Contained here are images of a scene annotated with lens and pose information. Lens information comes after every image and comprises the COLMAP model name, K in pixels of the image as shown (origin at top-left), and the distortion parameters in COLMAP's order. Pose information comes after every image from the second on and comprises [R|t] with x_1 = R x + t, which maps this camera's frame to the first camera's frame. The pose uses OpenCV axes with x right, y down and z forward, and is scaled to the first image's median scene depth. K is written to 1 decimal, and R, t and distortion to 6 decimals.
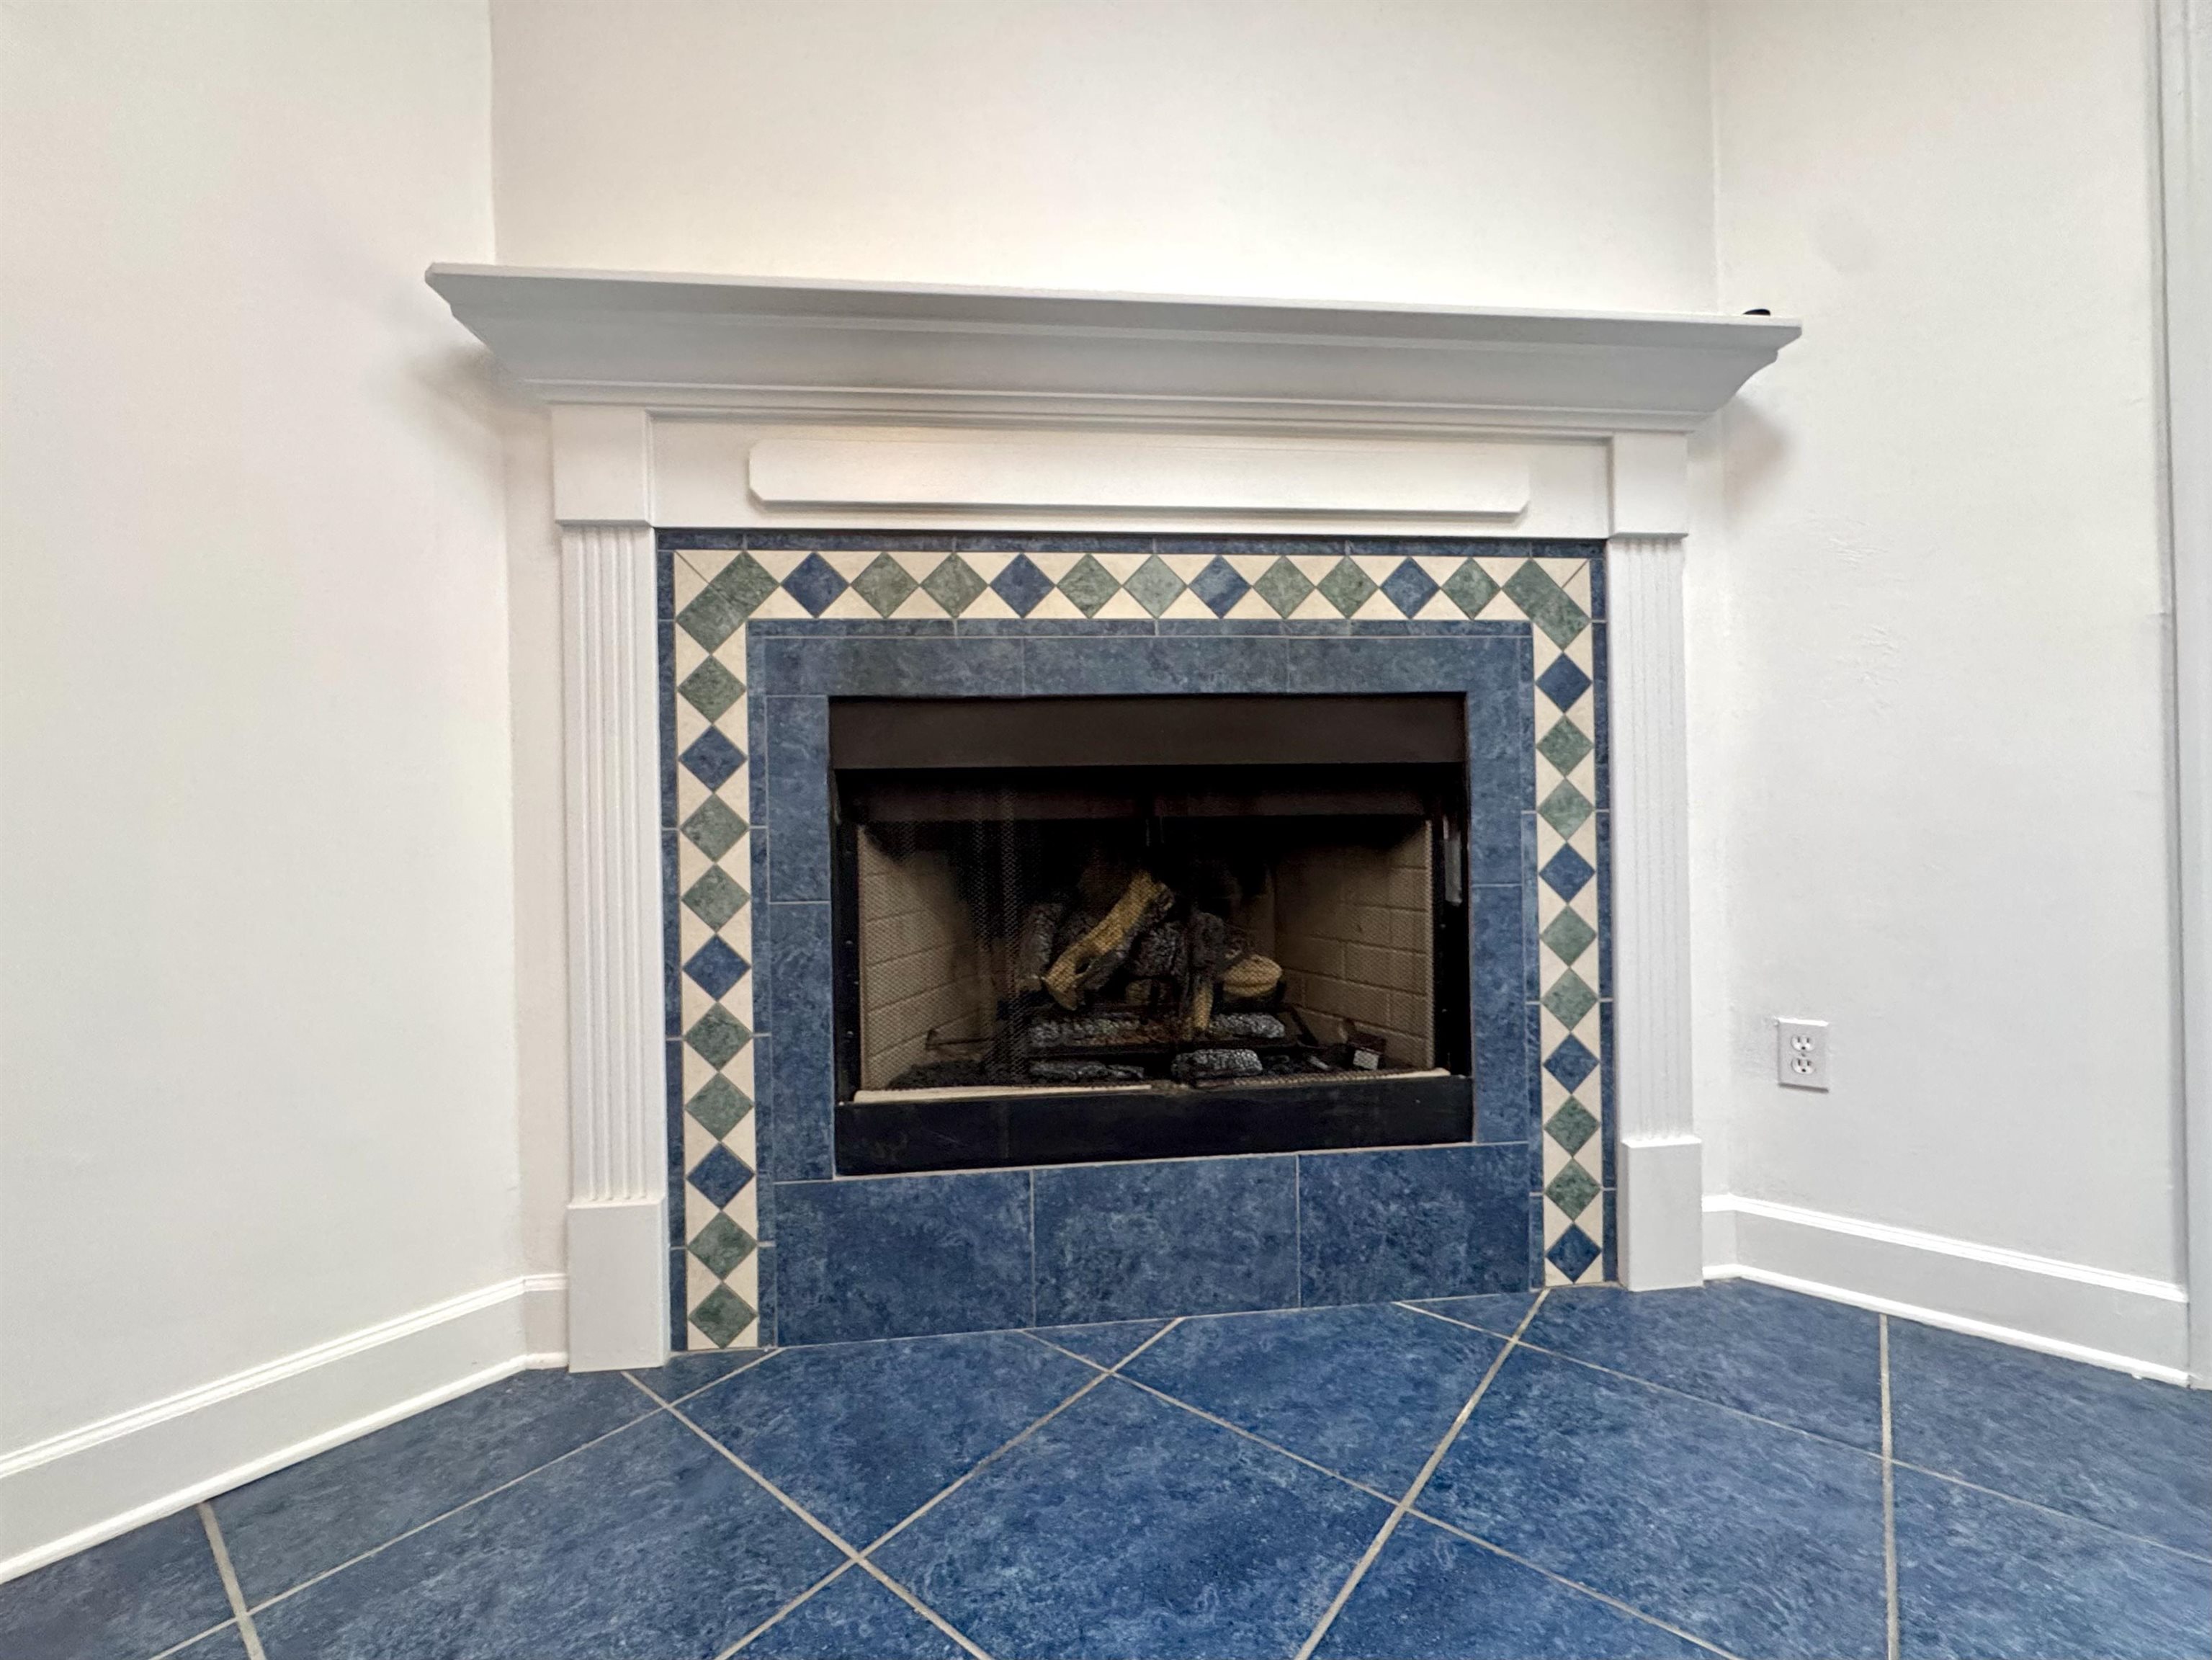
lens RADIAL K [[949.4, 0, 1106.0], [0, 949.4, 830.0], [0, 0, 1]] dist [-0.003094, 0.000067]
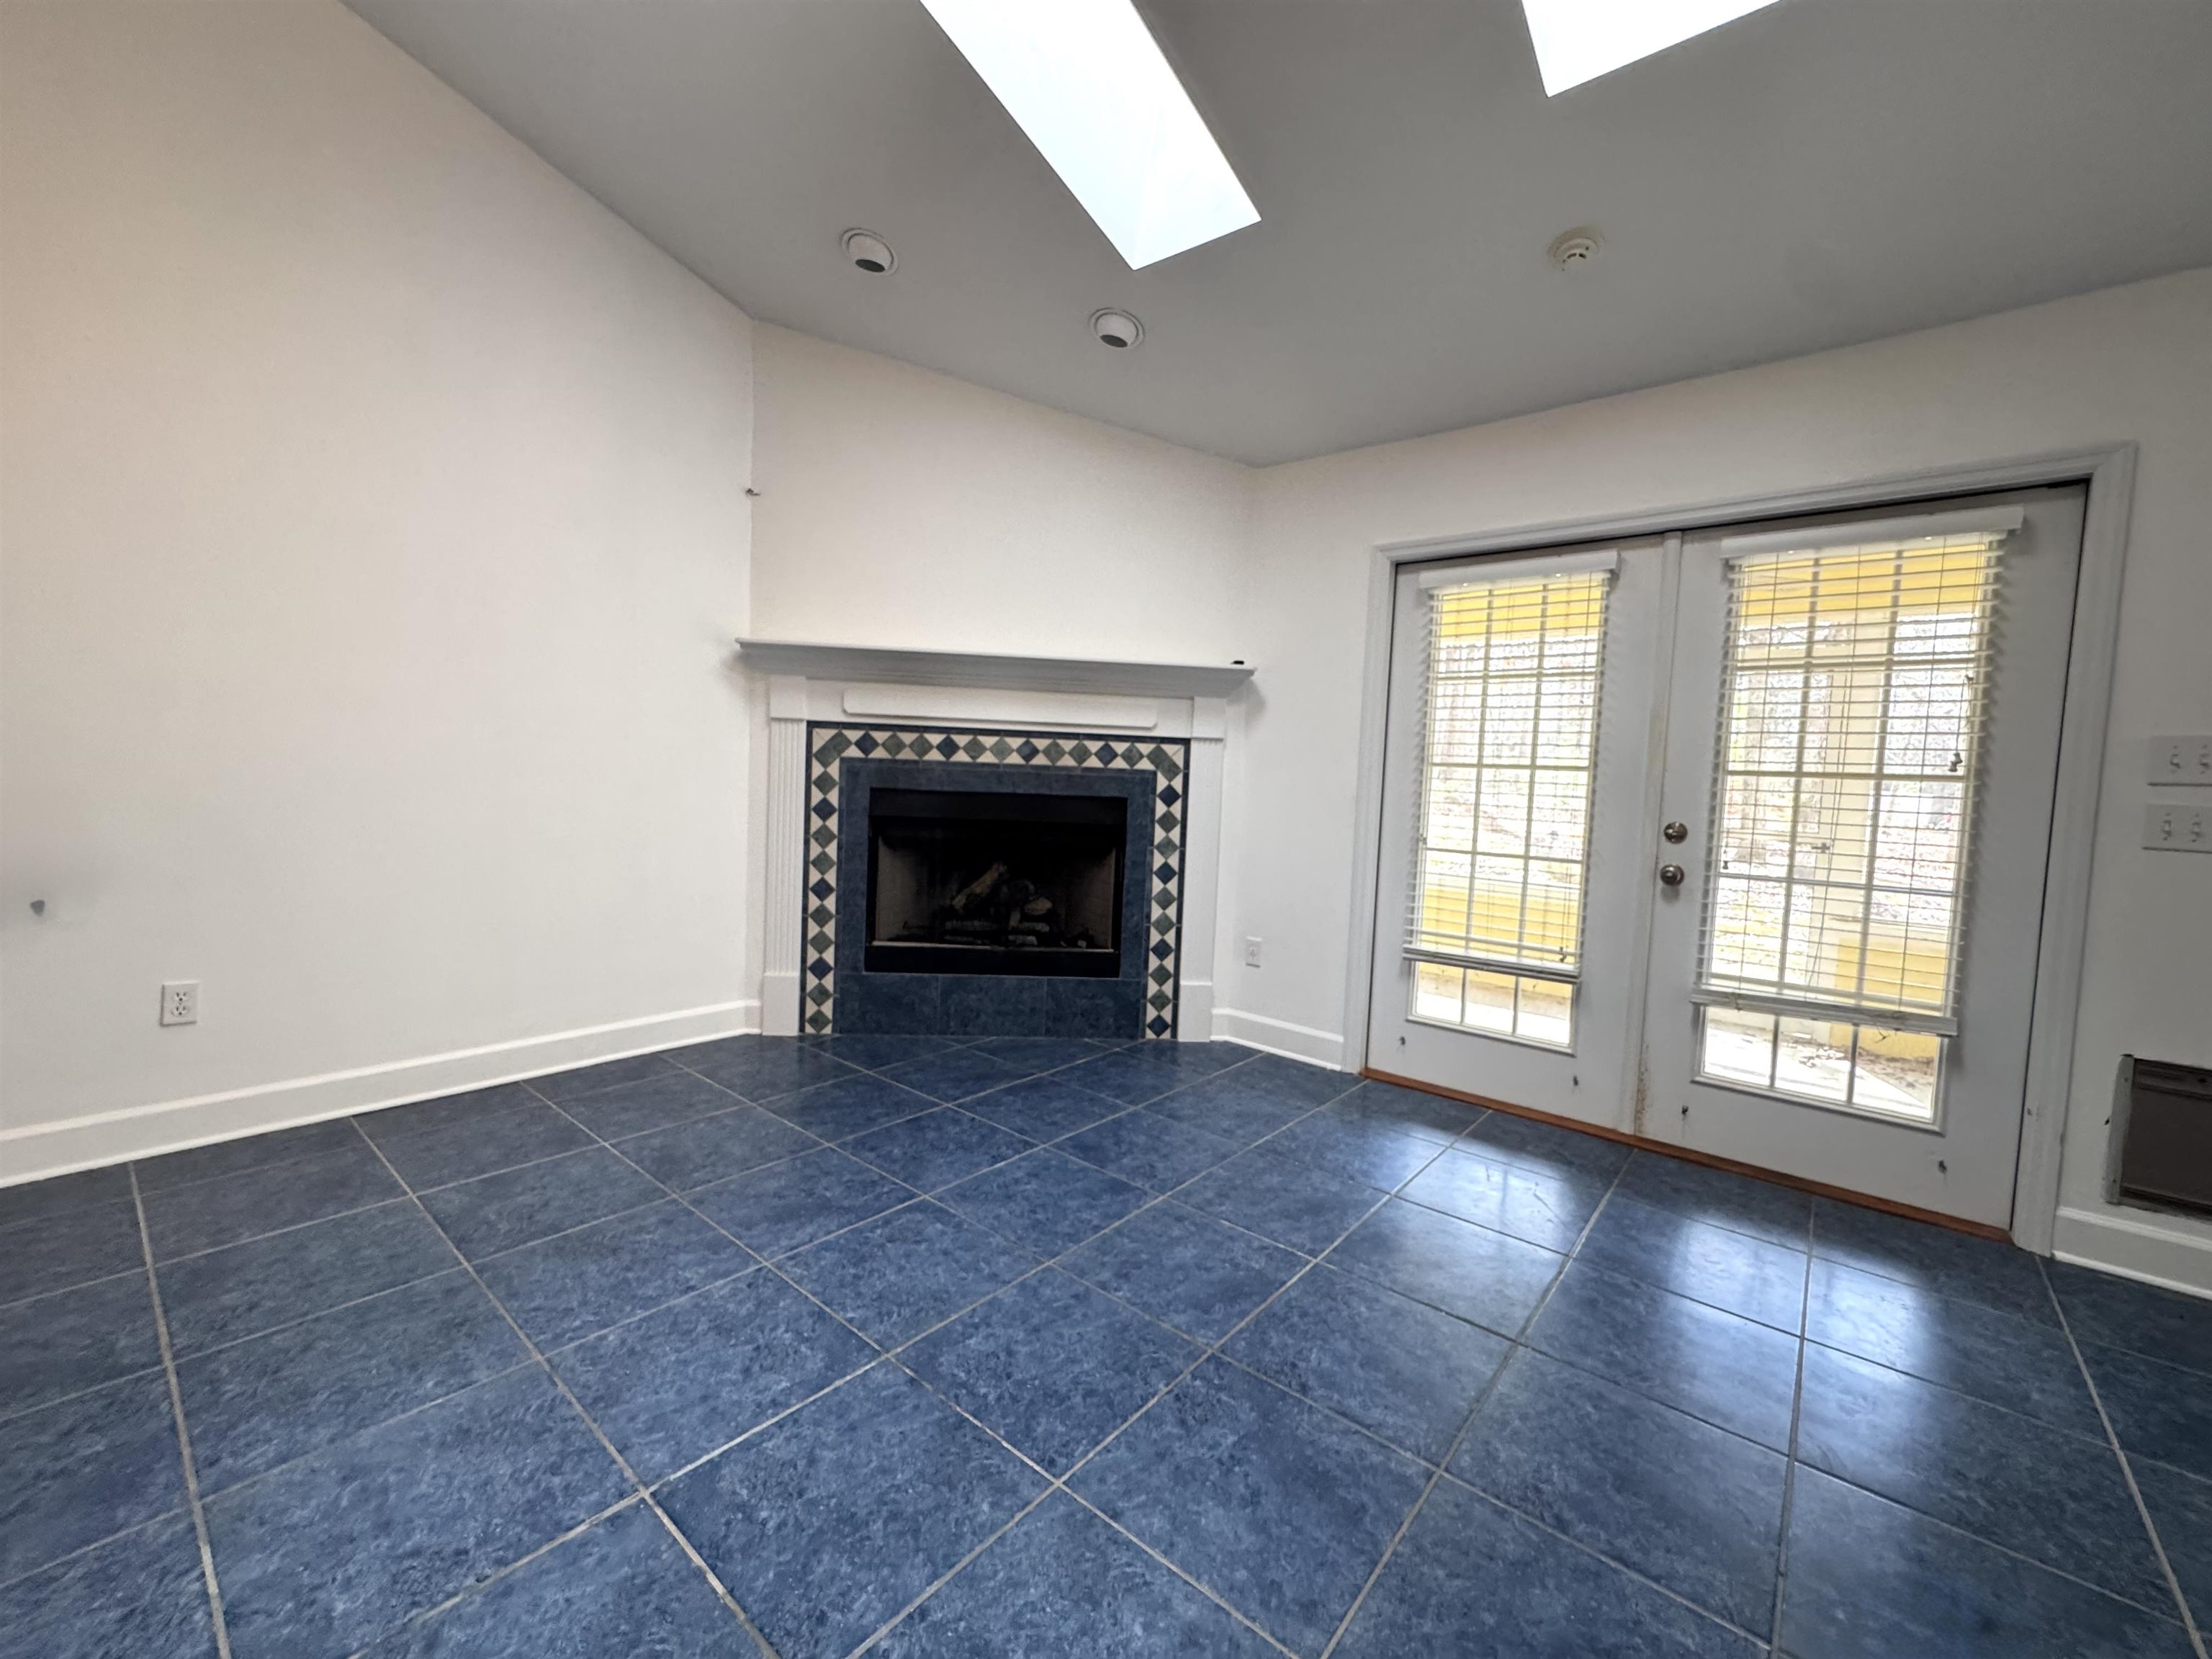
lens RADIAL K [[886.1, 0, 1105.6], [0, 886.1, 827.2], [0, 0, 1]] dist [-0.003769, 0.000346]
pose [[0.997944, 0.063338, -0.009768, 0.355246], [-0.062673, 0.996366, 0.057674, -0.201143], [0.013385, -0.056943, 0.998288, -1.318936]]
